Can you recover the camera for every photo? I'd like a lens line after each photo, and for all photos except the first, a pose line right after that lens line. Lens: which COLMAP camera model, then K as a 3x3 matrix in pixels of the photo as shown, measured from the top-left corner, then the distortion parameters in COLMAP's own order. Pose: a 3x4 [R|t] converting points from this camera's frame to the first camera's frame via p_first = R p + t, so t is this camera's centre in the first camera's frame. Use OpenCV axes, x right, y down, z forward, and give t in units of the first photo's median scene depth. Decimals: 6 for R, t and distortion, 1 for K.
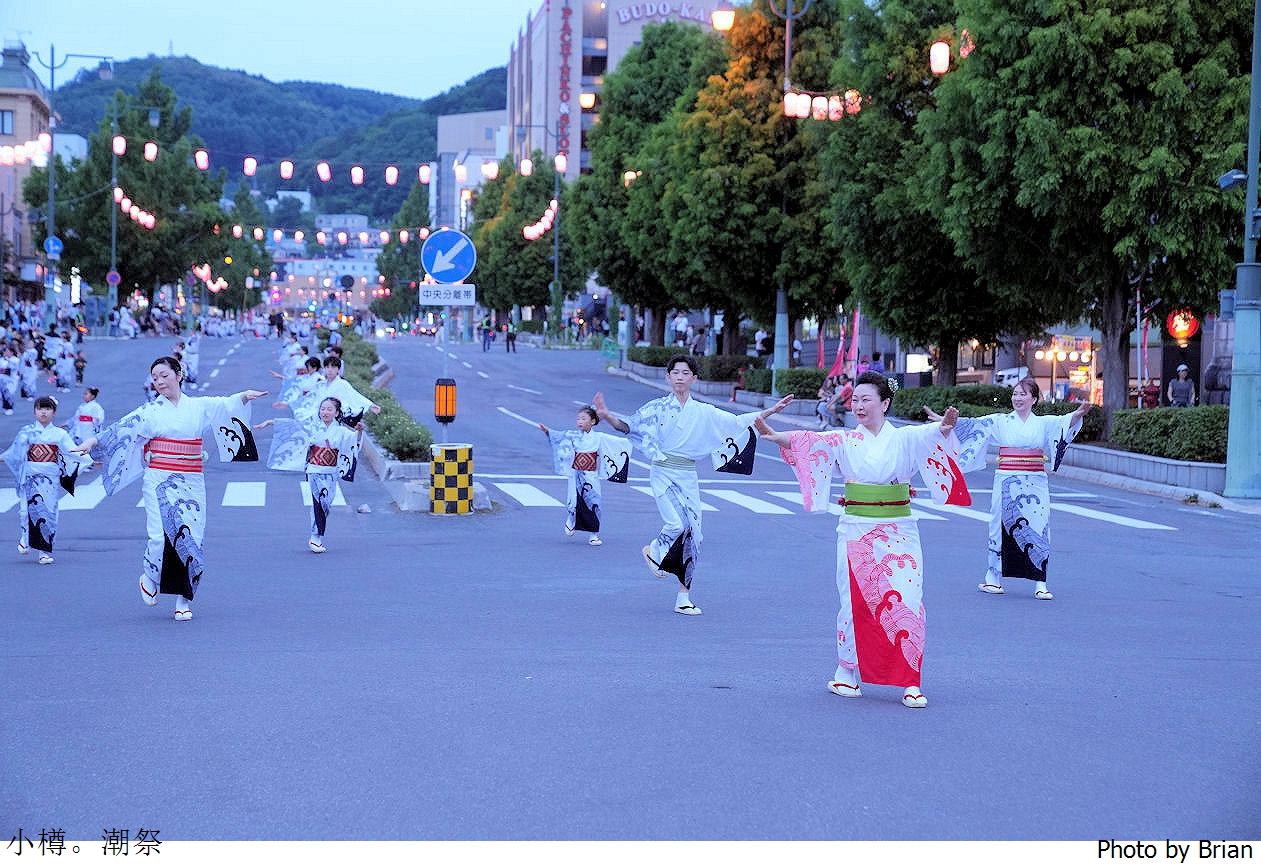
lens RADIAL K [[2410.7, 0, 606.9], [0, 2410.7, 415.2], [0, 0, 1]] dist [0.369423, 0.000000]
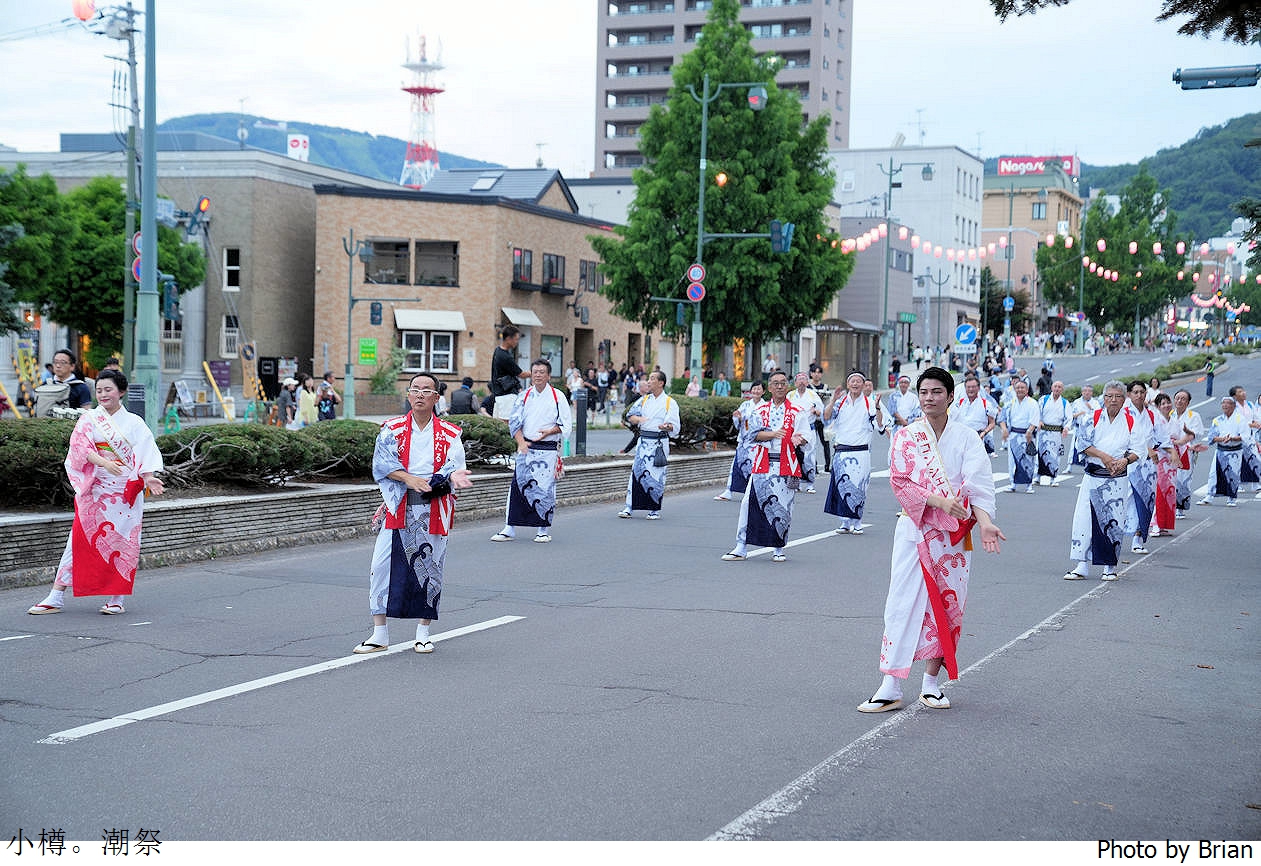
lens RADIAL K [[1996.5, 0, 611.5], [0, 1996.5, 413.3], [0, 0, 1]] dist [0.229356, 0.000000]
pose [[0.878389, 0.004165, -0.477929, 0.132677], [-0.004137, 0.999991, 0.001111, 0.003916], [0.477929, 0.001001, 0.878398, -0.226716]]
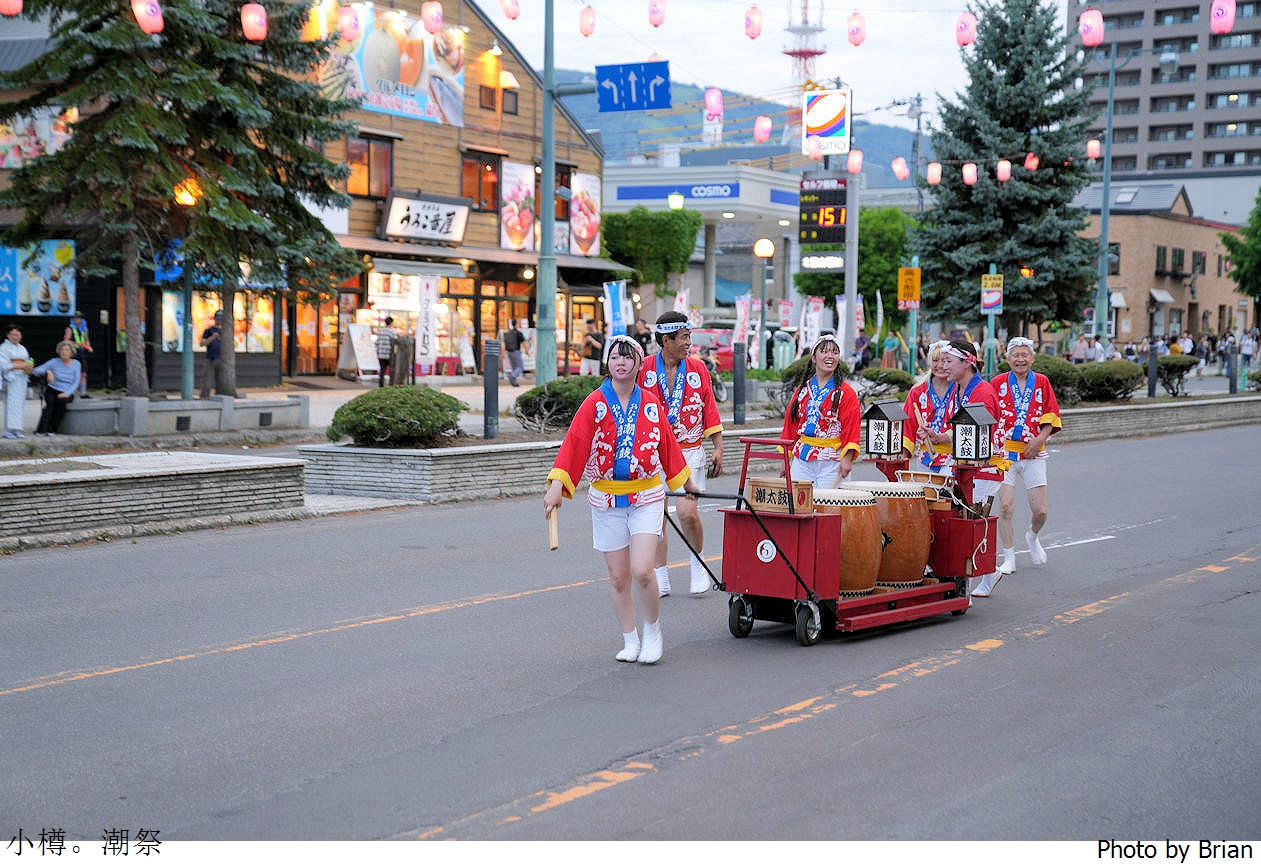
lens RADIAL K [[2097.7, 0, 608.4], [0, 2097.7, 438.7], [0, 0, 1]] dist [0.299514, 0.000000]
pose [[0.793878, 0.021322, -0.607703, 0.176197], [-0.003105, 0.999514, 0.031014, 0.007704], [0.608069, -0.022735, 0.793559, -0.533364]]
